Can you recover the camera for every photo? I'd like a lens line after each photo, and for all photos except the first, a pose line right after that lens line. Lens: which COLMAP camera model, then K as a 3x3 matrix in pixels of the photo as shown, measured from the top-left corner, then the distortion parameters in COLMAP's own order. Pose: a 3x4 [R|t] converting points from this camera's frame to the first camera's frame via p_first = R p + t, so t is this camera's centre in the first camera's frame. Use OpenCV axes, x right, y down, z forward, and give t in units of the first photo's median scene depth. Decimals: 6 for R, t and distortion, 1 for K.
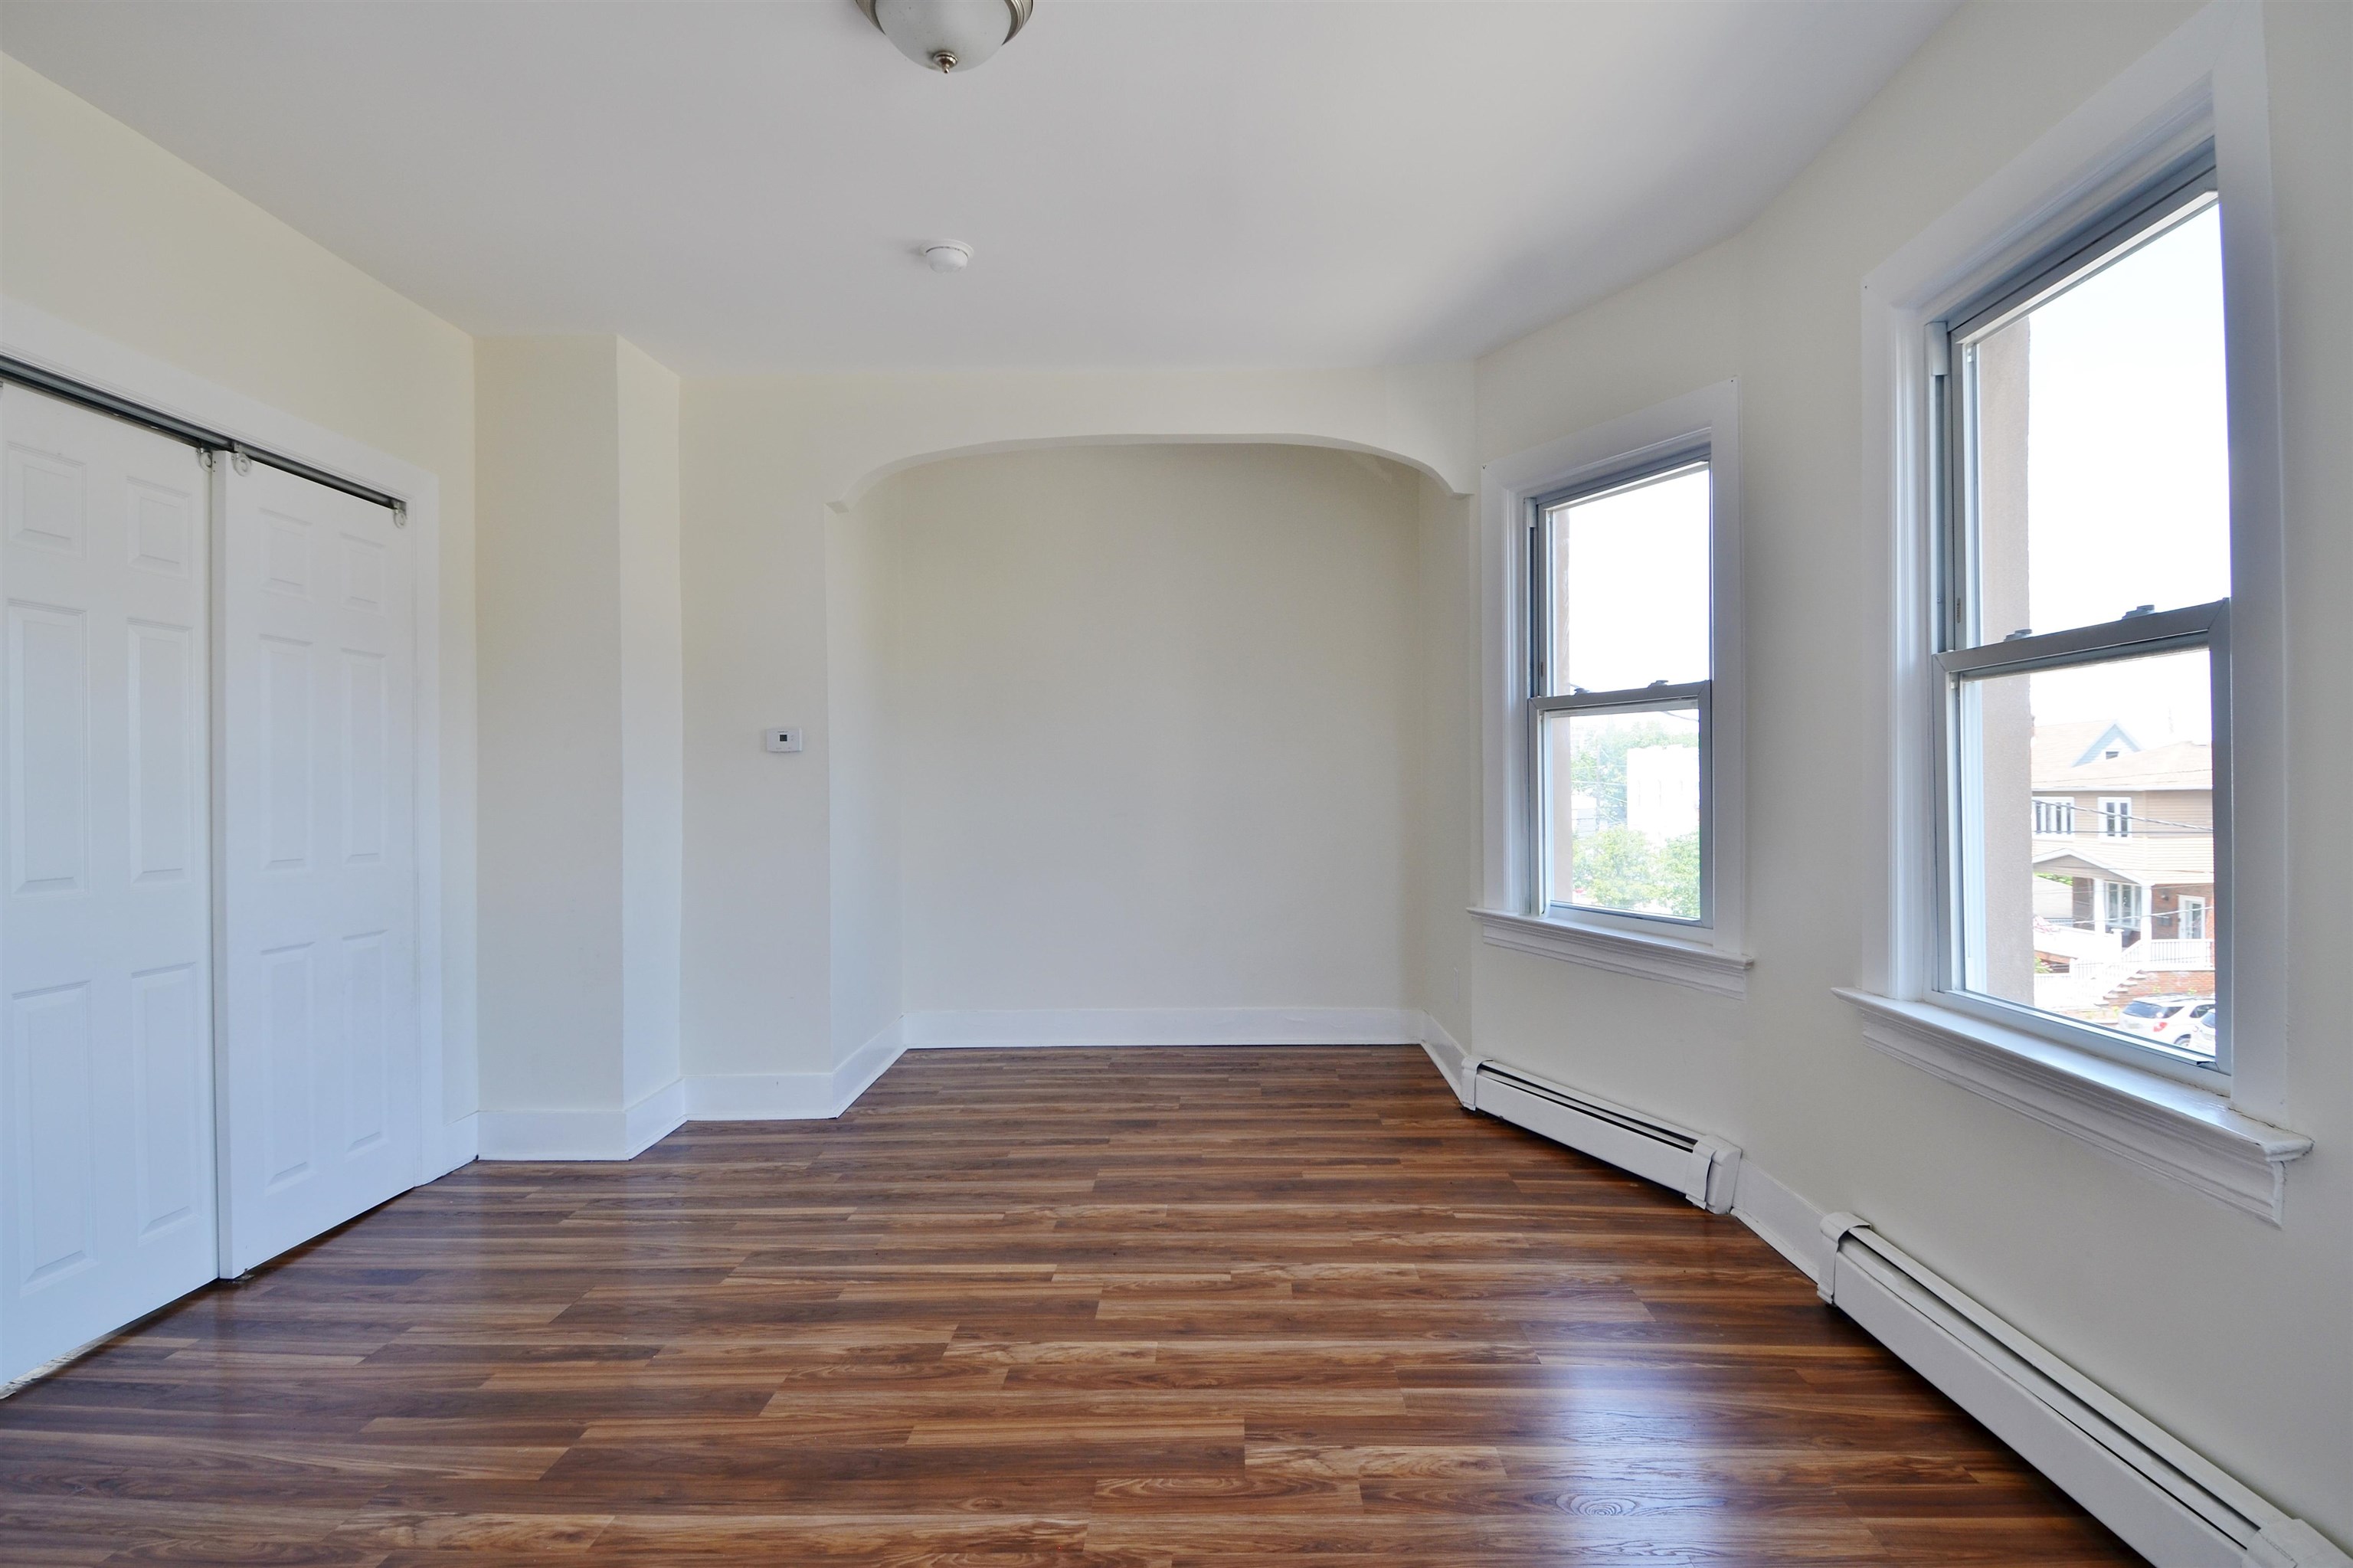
lens RADIAL K [[1209.7, 0, 1219.9], [0, 1209.7, 787.4], [0, 0, 1]] dist [0.034513, -0.046900]
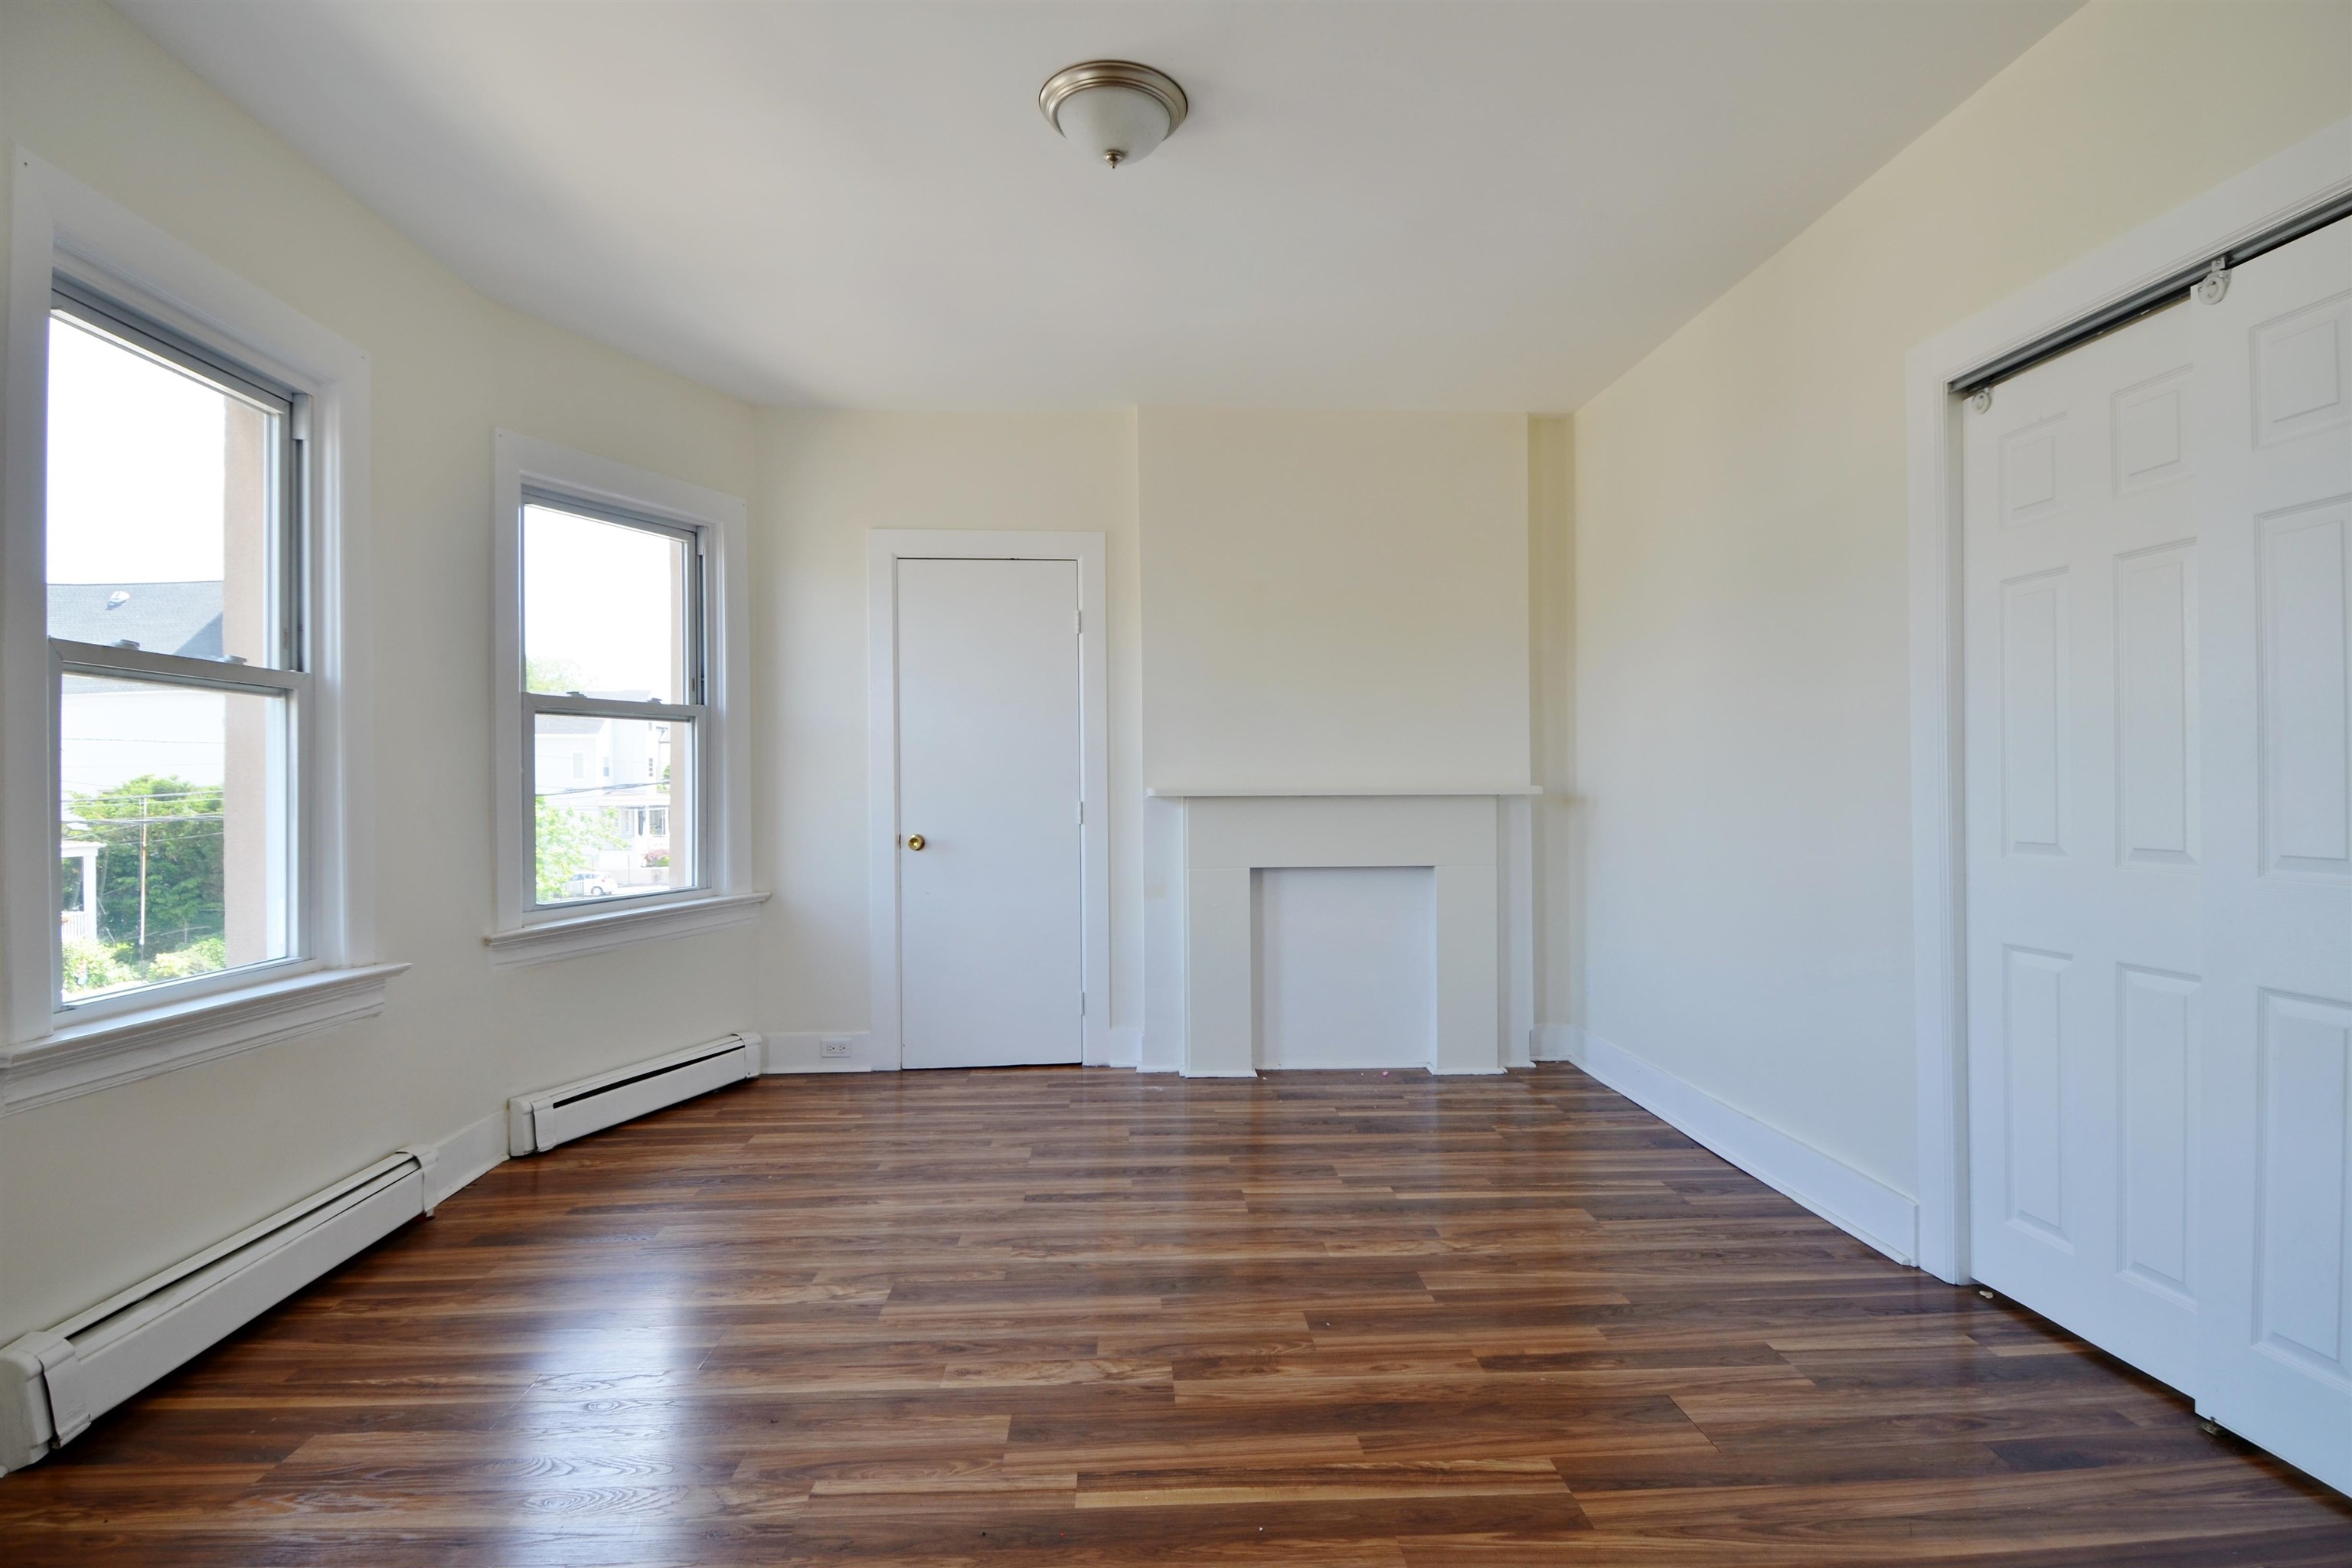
lens RADIAL K [[1209.2, 0, 1219.4], [0, 1209.2, 787.4], [0, 0, 1]] dist [0.034513, -0.046900]
pose [[-0.996008, 0.016006, -0.087813, -0.188877], [0.016523, 0.999850, -0.005164, 0.021014], [0.087717, -0.006594, -0.996124, 1.955292]]
